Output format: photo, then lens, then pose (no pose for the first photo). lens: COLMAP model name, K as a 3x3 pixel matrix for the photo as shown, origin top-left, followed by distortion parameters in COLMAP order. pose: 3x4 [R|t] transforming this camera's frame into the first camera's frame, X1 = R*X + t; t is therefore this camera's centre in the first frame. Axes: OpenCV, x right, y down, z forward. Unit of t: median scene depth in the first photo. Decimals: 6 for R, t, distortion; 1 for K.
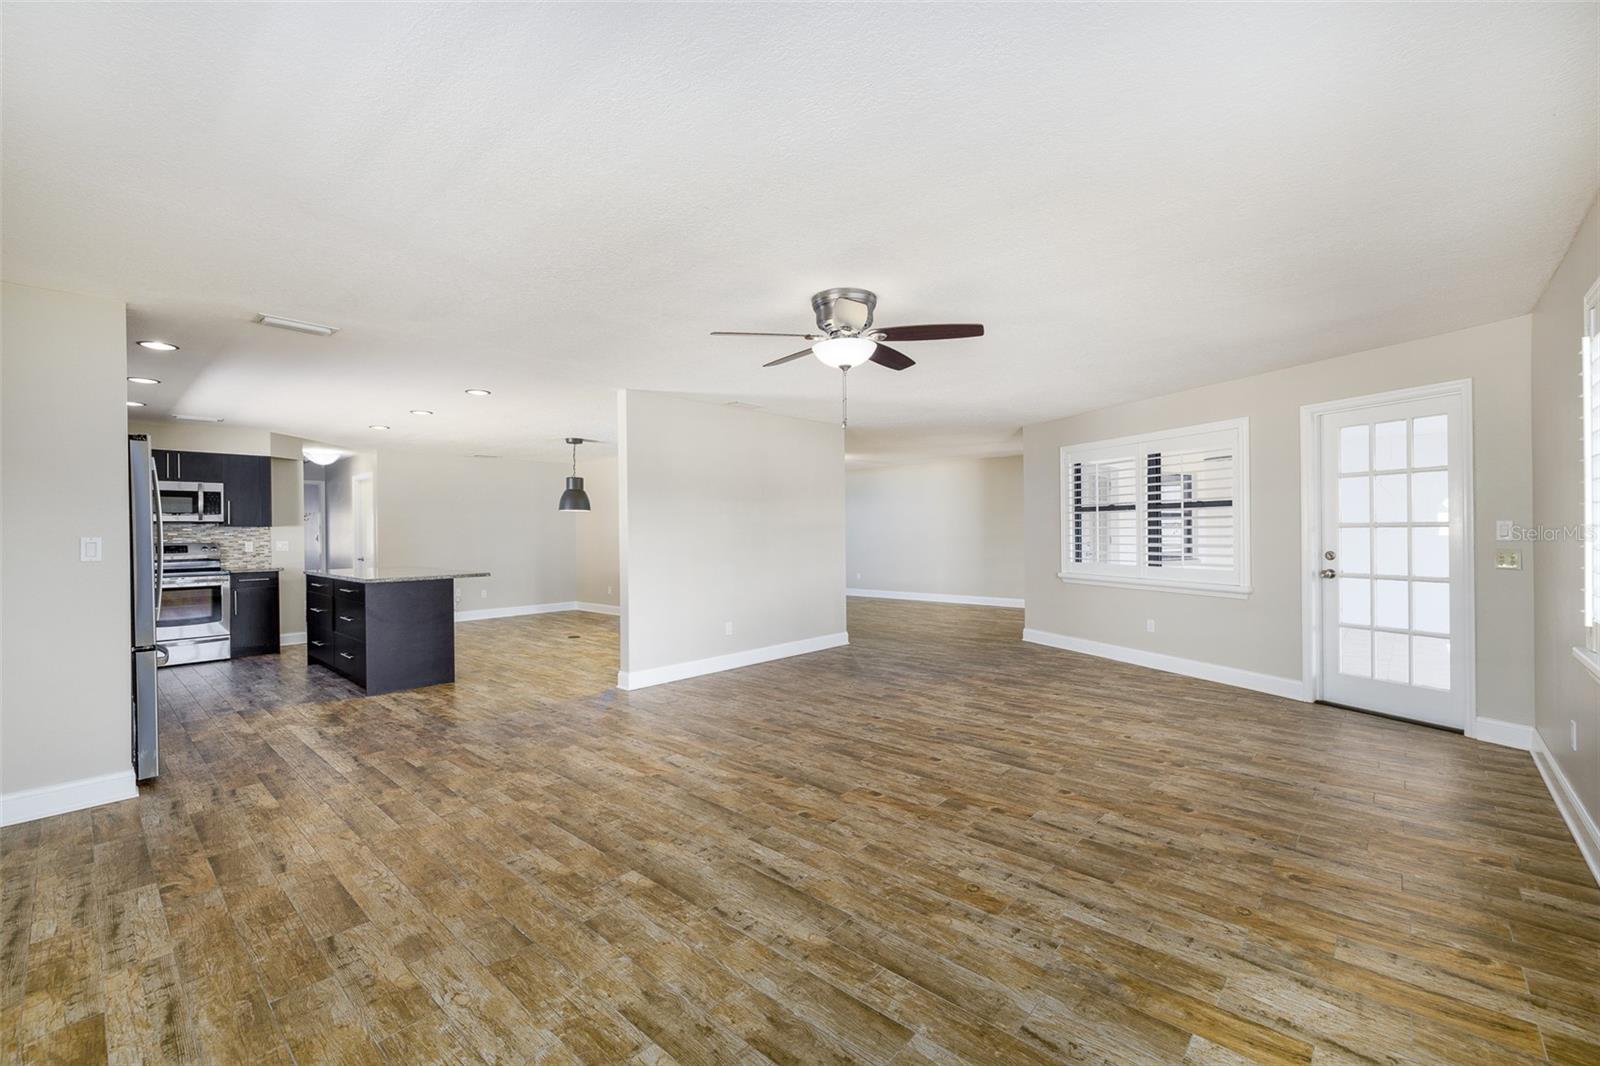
lens RADIAL K [[676.9, 0, 800.4], [0, 676.9, 534.2], [0, 0, 1]] dist [-0.000290, -0.000101]
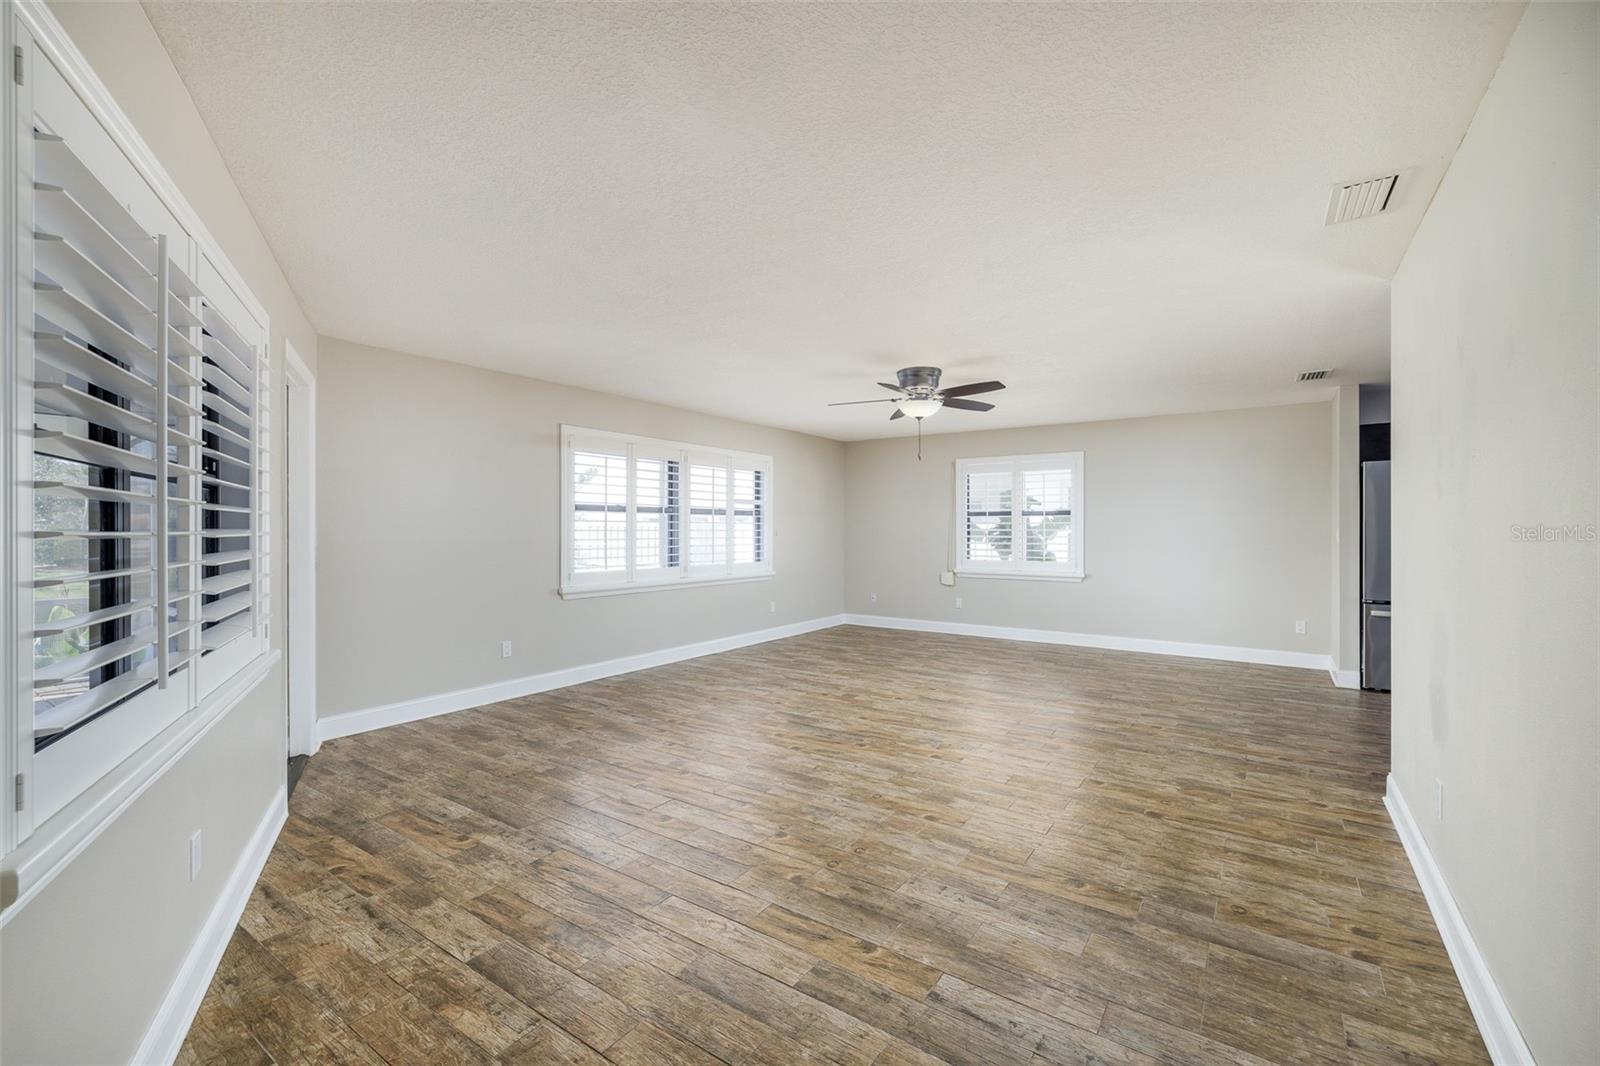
lens RADIAL K [[676.9, 0, 791.0], [0, 676.9, 525.3], [0, 0, 1]] dist [-0.000290, -0.000101]
pose [[-0.993194, 0.010619, -0.115989, 0.443654], [0.010058, 0.999935, 0.005419, -0.021757], [0.116039, 0.004215, -0.993236, 2.088859]]
